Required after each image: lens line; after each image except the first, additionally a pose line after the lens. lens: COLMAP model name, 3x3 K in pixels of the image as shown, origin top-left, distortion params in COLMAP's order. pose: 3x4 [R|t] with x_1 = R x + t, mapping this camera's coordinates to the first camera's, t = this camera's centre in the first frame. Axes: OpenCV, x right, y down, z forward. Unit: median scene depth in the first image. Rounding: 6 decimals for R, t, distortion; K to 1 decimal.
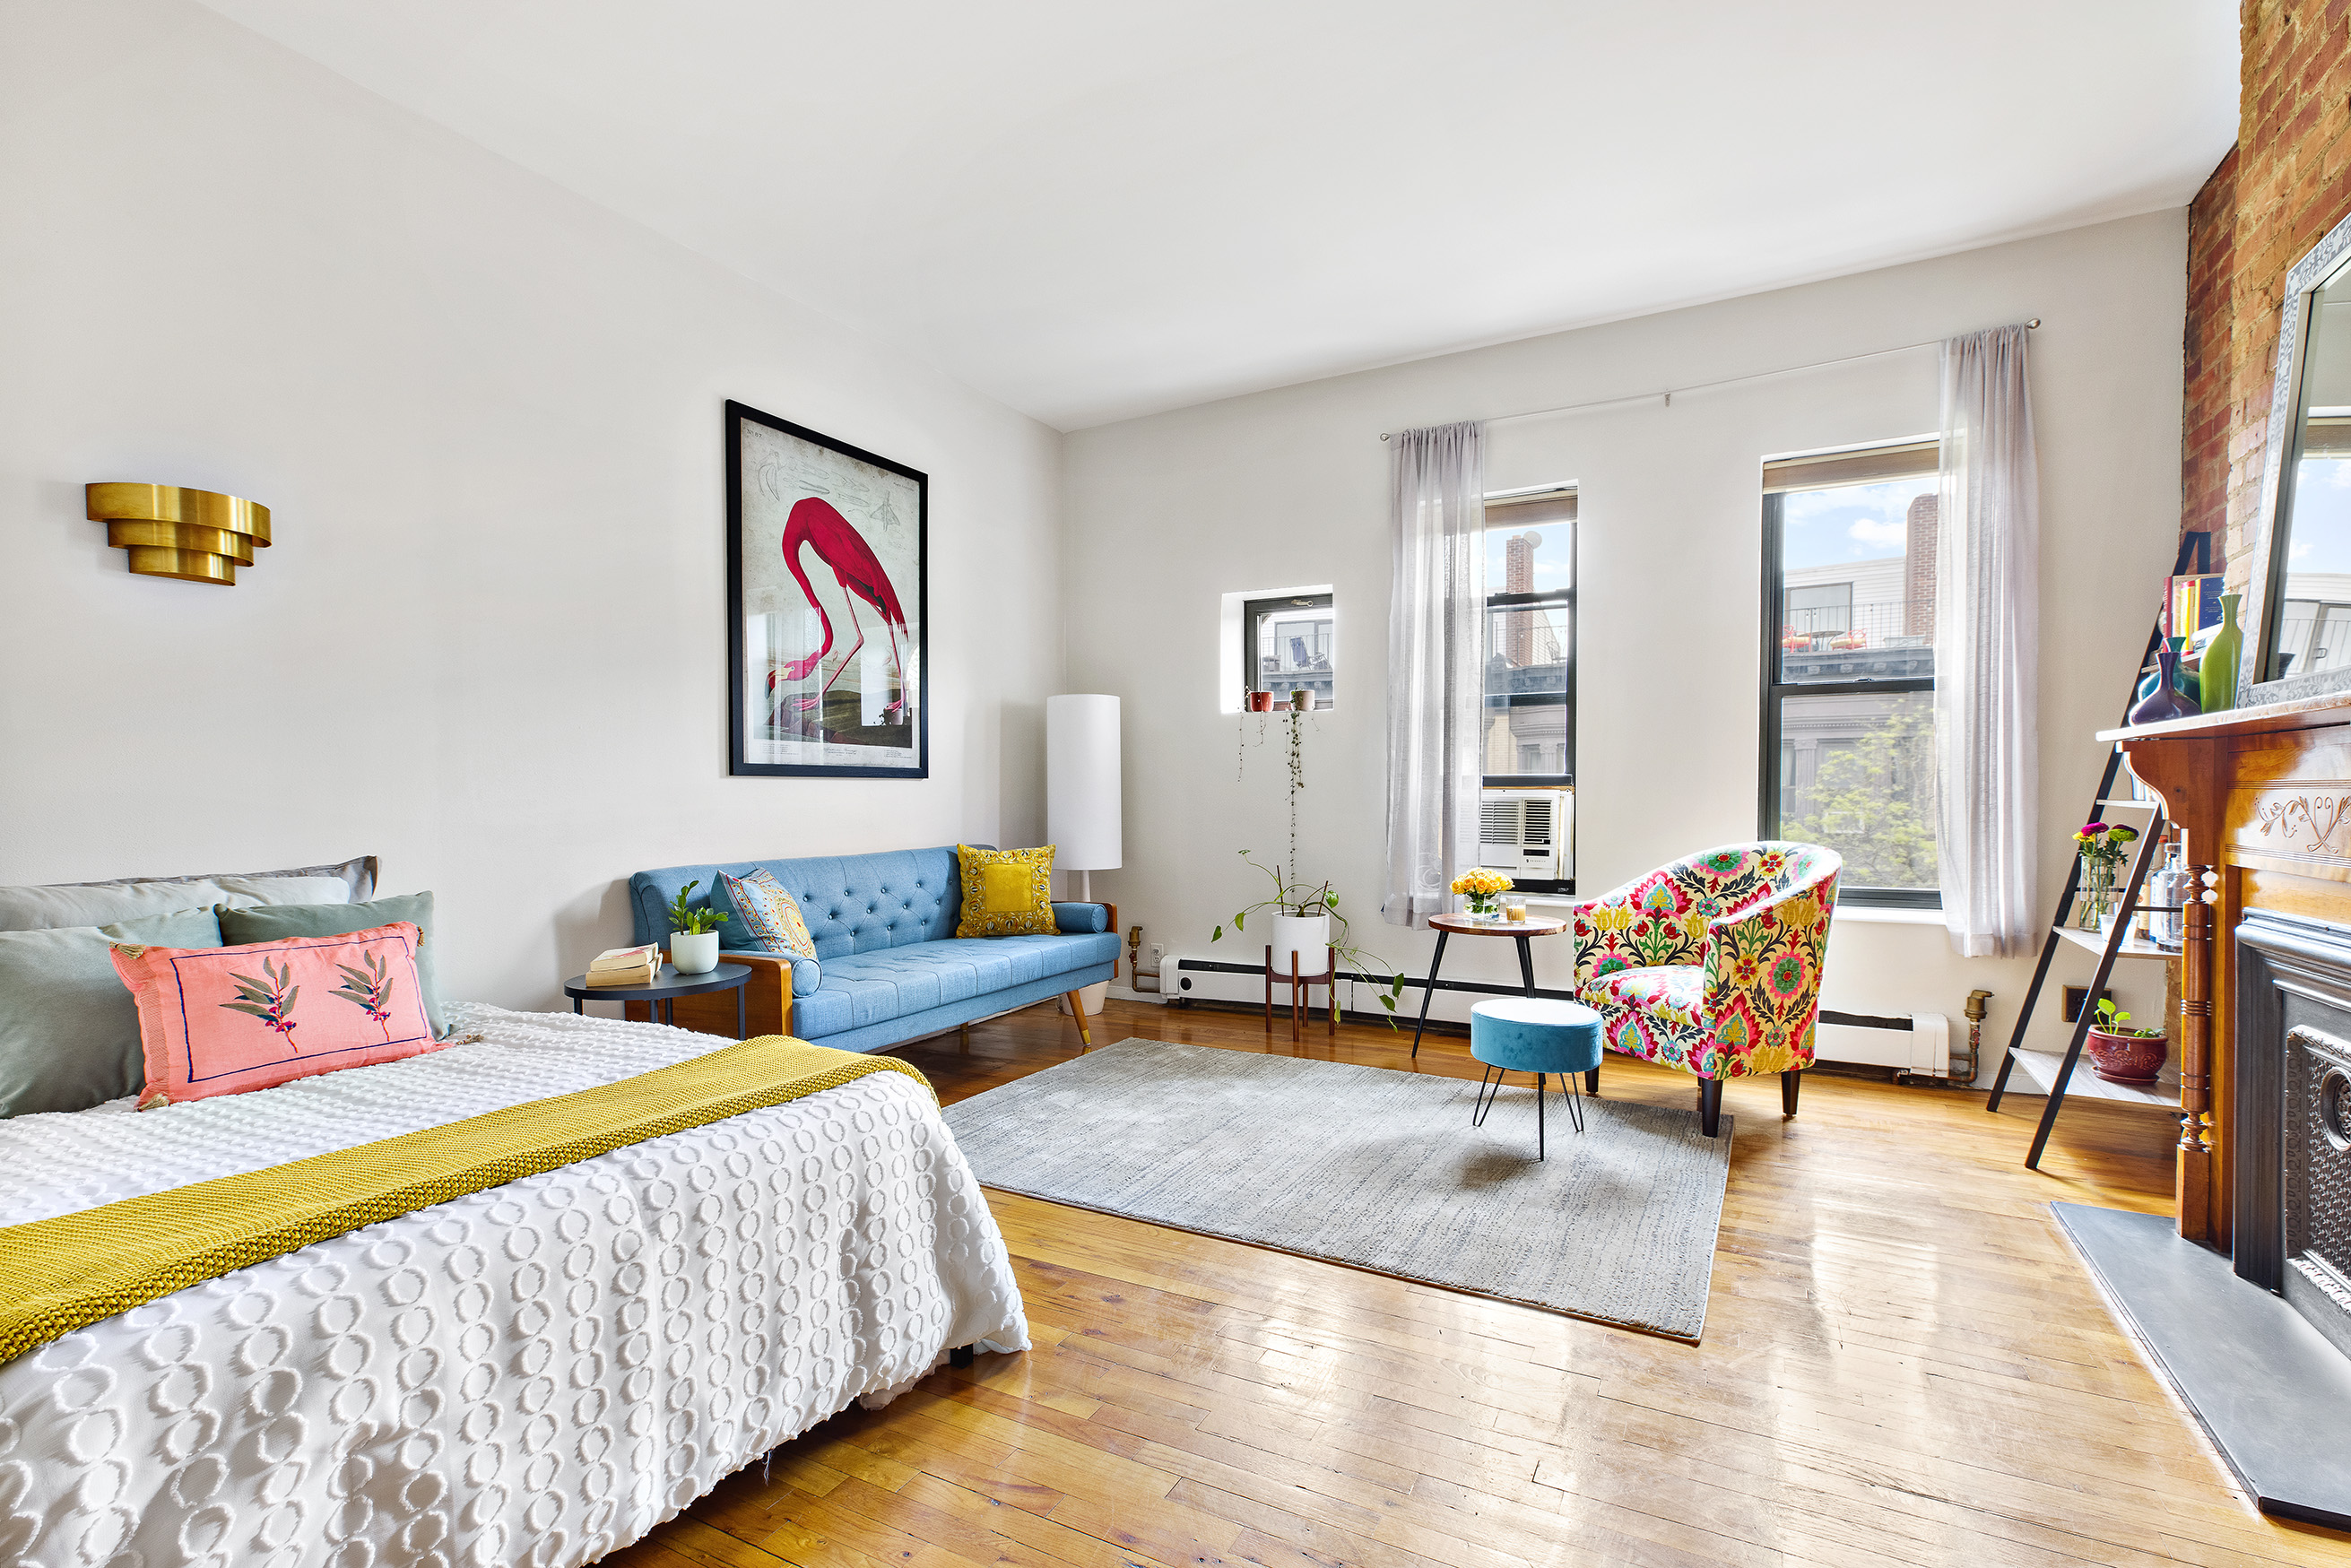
lens RADIAL K [[1087.2, 0, 1173.4], [0, 1087.2, 809.2], [0, 0, 1]] dist [0.000049, -0.000543]
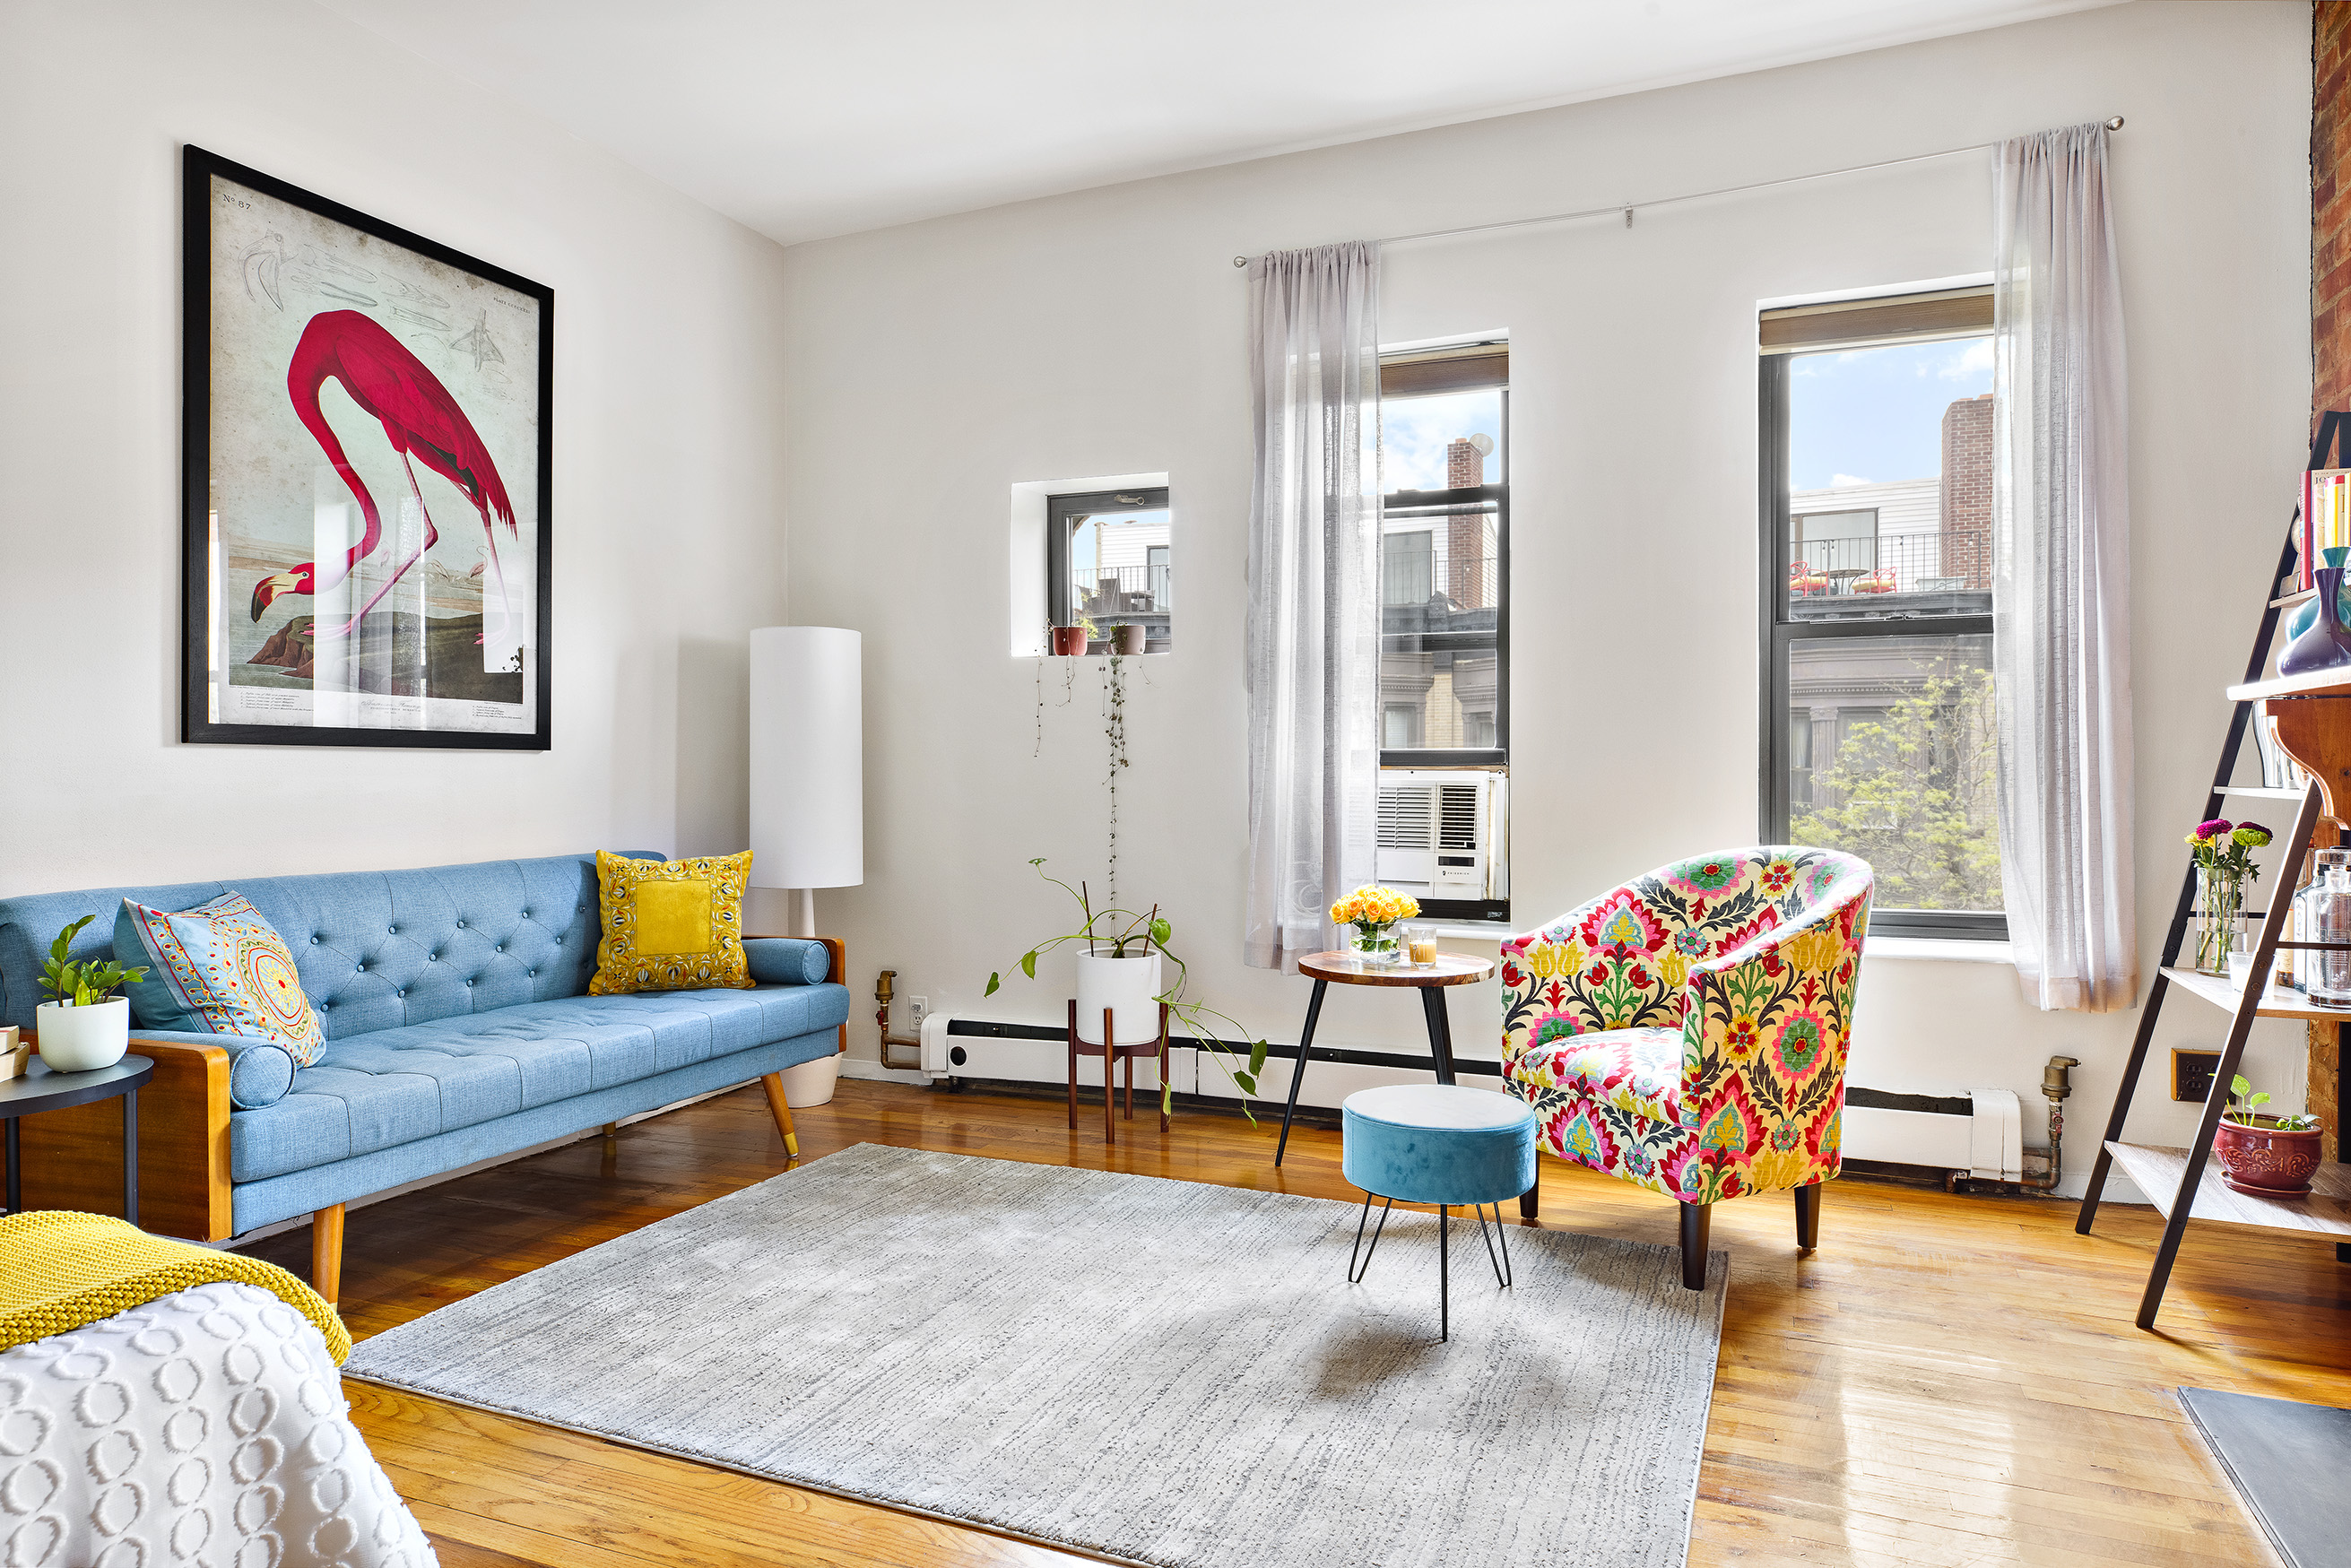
lens RADIAL K [[1433.7, 0, 1179.2], [0, 1433.7, 747.7], [0, 0, 1]] dist [0.001648, 0.000906]
pose [[0.994644, 0.004925, 0.103242, 0.076371], [-0.001396, 0.999413, -0.034223, -0.001074], [-0.103350, 0.033895, 0.994067, 0.128253]]
